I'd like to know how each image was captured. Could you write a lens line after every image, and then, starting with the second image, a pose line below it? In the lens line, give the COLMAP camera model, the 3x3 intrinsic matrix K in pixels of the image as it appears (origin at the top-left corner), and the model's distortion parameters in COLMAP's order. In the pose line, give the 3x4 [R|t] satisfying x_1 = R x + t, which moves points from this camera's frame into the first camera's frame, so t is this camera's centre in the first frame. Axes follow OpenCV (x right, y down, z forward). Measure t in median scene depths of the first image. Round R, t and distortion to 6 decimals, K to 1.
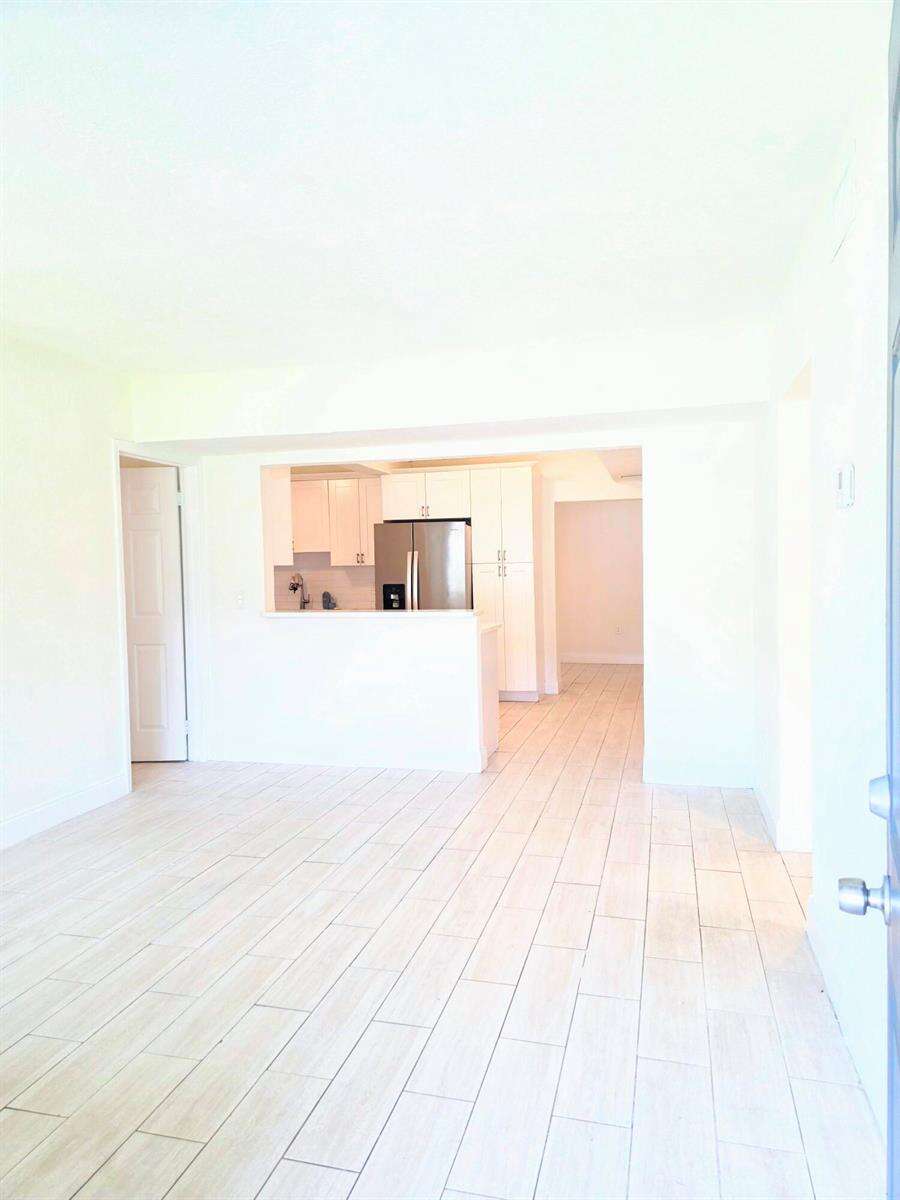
lens RADIAL K [[806.7, 0, 455.7], [0, 806.7, 600.1], [0, 0, 1]] dist [0.063472, -0.002748]
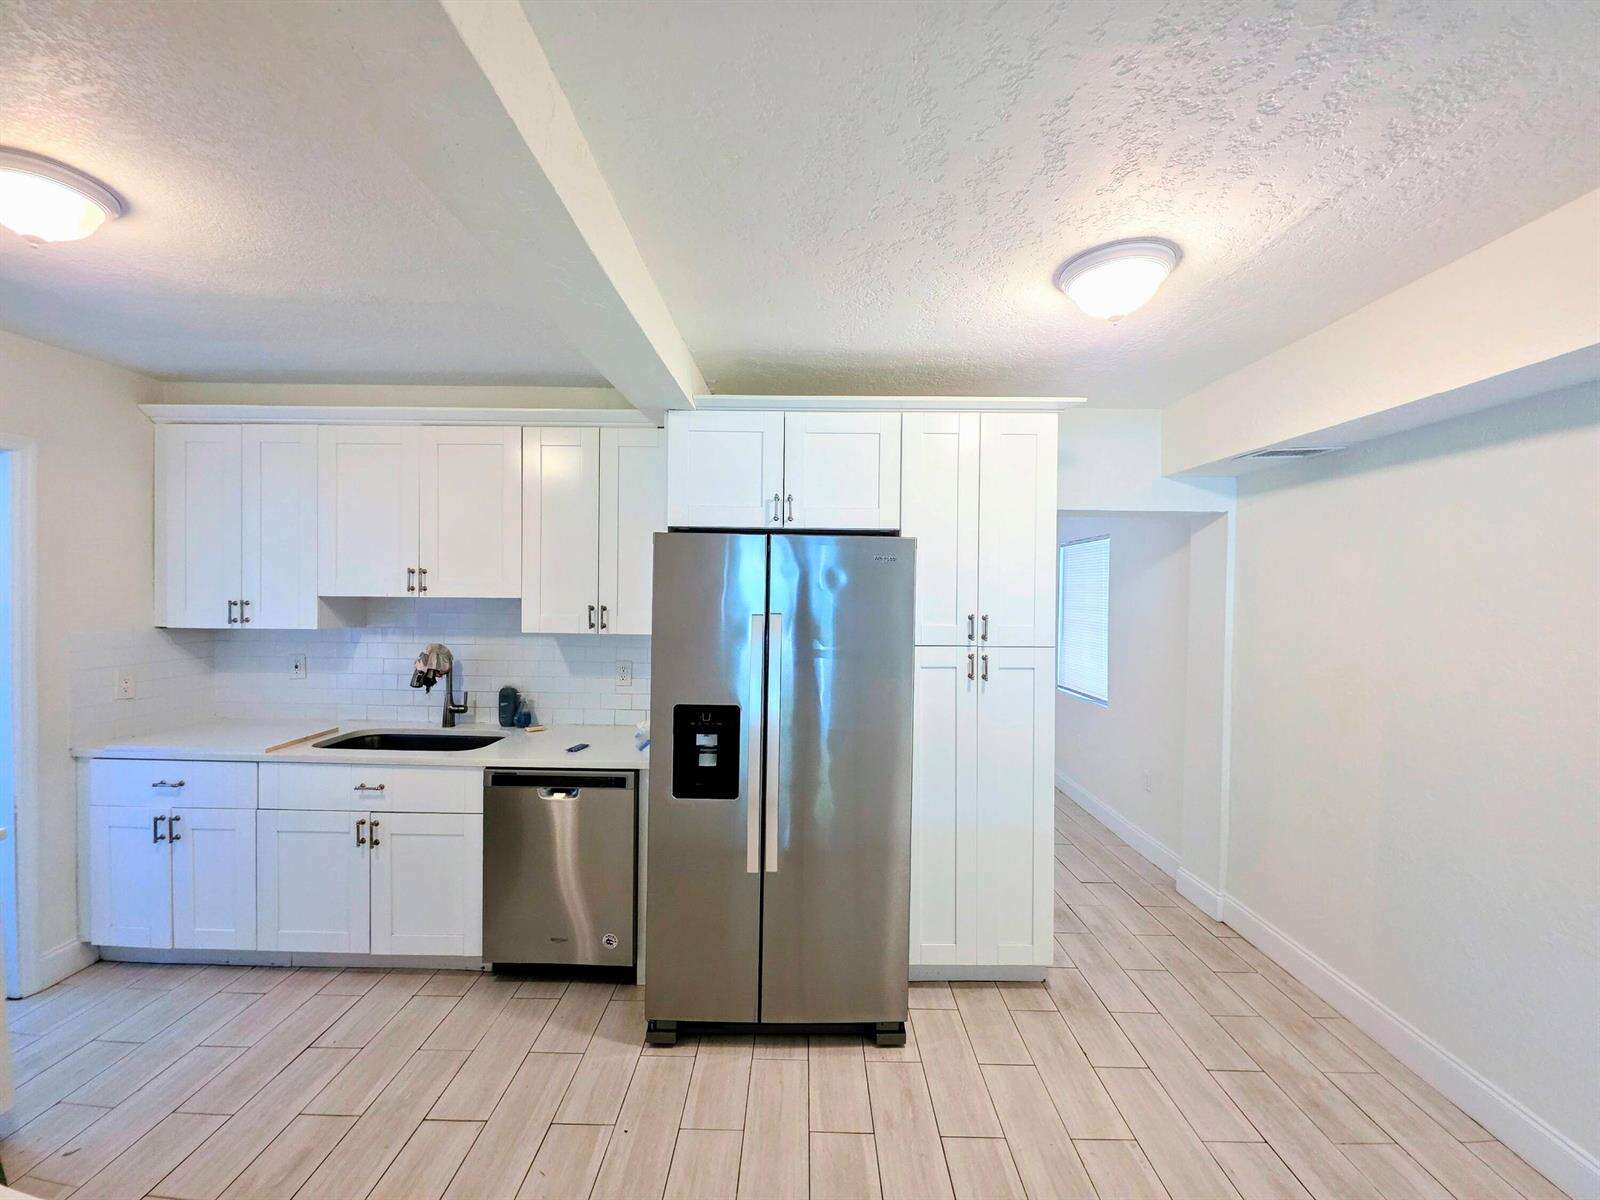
lens RADIAL K [[637.7, 0, 797.6], [0, 637.7, 600.0], [0, 0, 1]] dist [0.001091, -0.001154]
pose [[0.970850, 0.027338, 0.238123, -0.104602], [-0.021772, 0.999425, -0.025975, -0.058564], [-0.238696, 0.020034, 0.970888, 0.711391]]
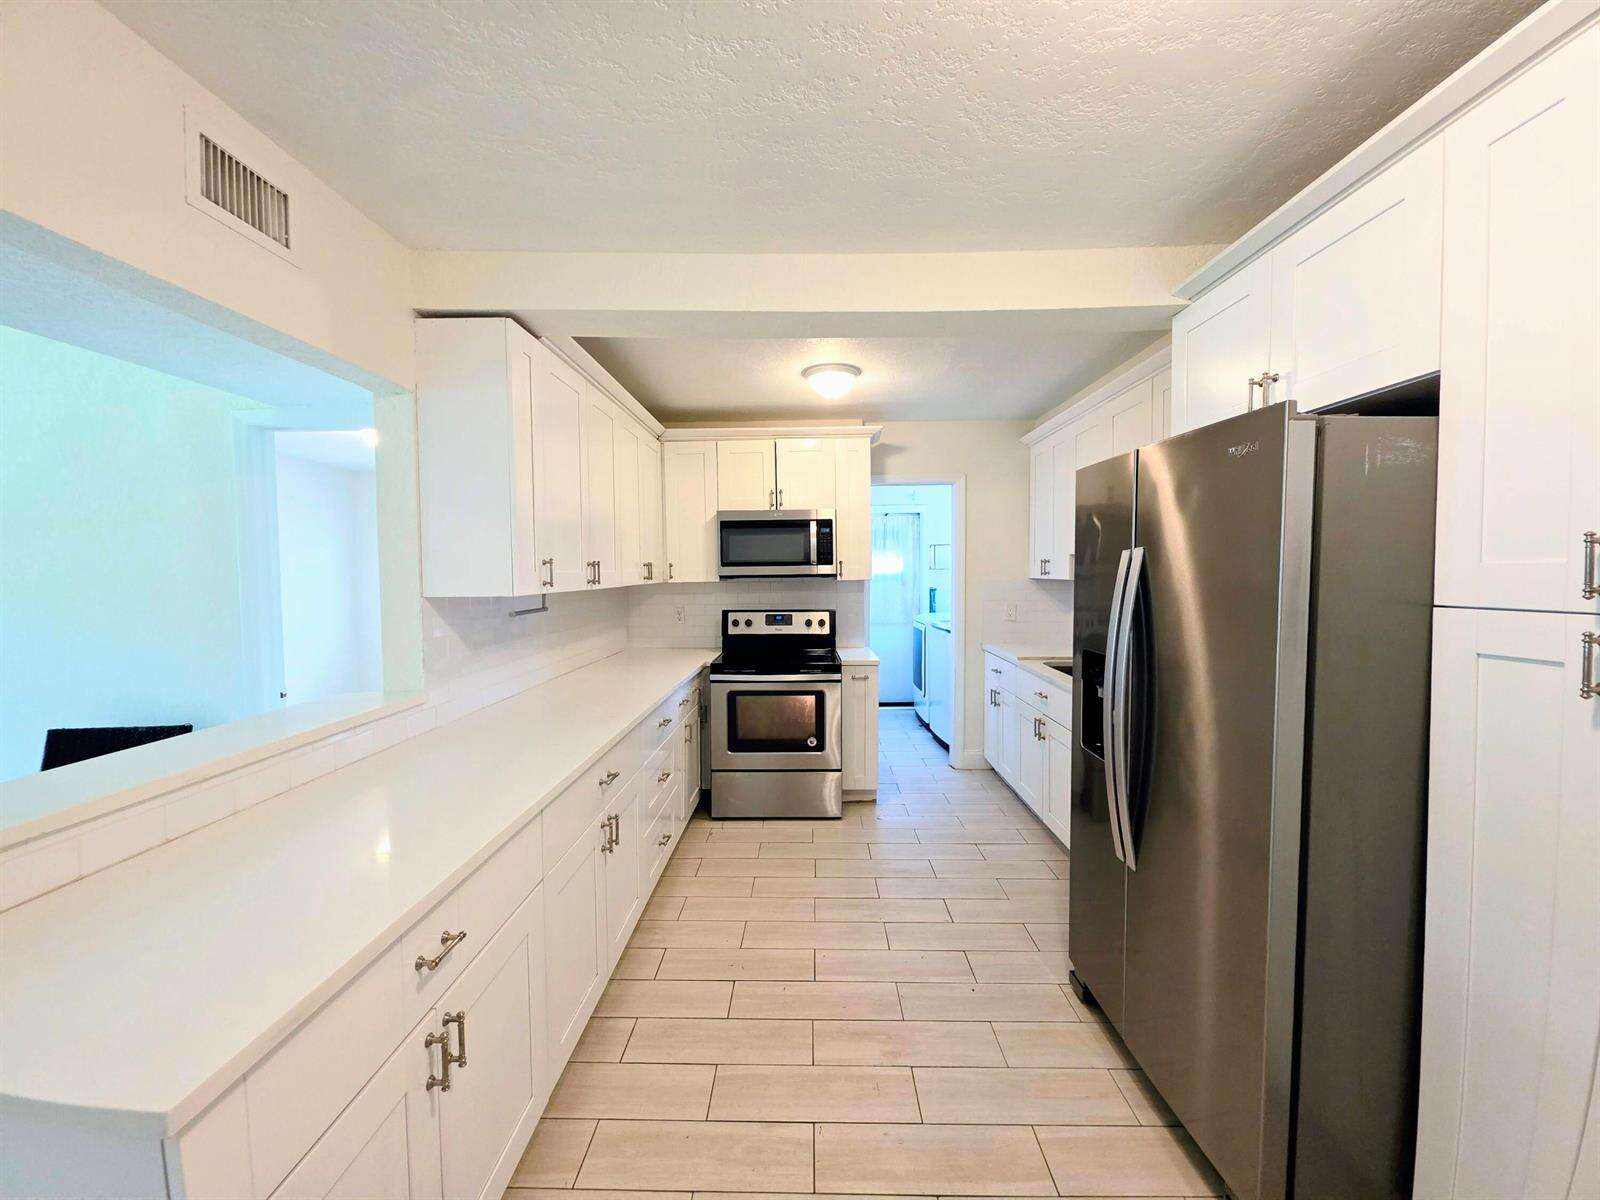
lens RADIAL K [[637.7, 0, 790.1], [0, 637.7, 587.9], [0, 0, 1]] dist [0.001091, -0.001154]
pose [[0.219000, 0.043952, -0.974734, 0.139336], [-0.032183, 0.998767, 0.037805, -0.050710], [0.975194, 0.023091, 0.220145, 0.814996]]
